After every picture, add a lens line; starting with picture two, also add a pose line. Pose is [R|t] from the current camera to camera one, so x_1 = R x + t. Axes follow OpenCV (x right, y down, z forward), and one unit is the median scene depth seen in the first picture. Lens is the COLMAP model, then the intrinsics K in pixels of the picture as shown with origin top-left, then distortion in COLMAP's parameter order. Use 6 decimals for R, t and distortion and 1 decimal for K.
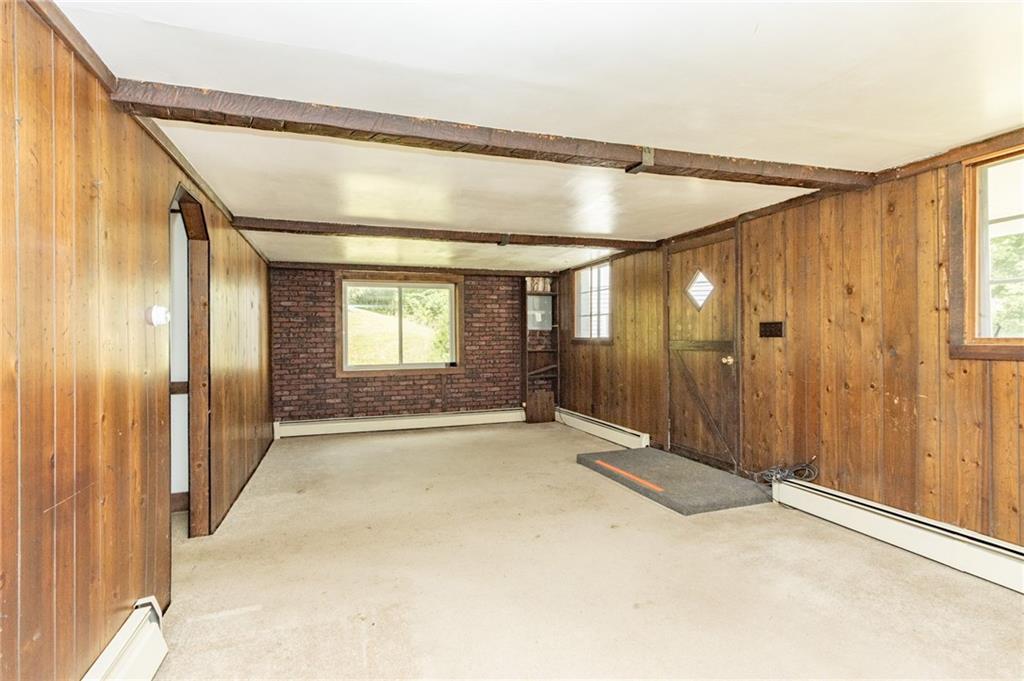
lens RADIAL K [[490.8, 0, 506.4], [0, 490.8, 340.9], [0, 0, 1]] dist [0.013370, -0.002910]
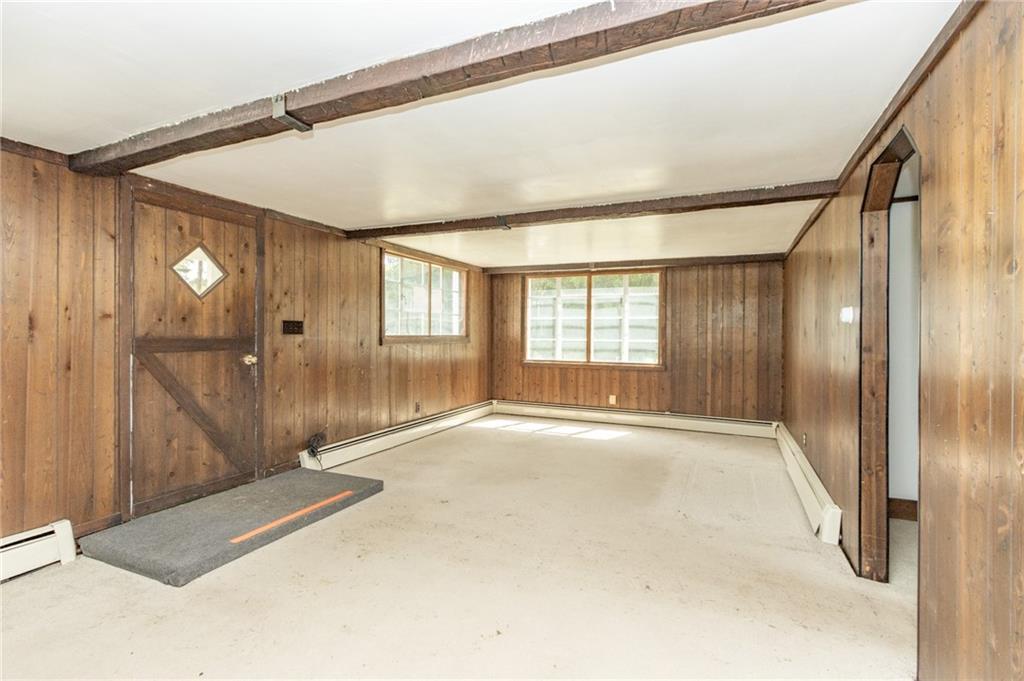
lens RADIAL K [[490.8, 0, 508.2], [0, 490.8, 335.7], [0, 0, 1]] dist [0.013370, -0.002910]
pose [[-0.722431, -0.008612, 0.691389, -0.550642], [-0.005236, 0.999962, 0.006984, -0.014790], [-0.691423, 0.001426, -0.722448, 1.397897]]
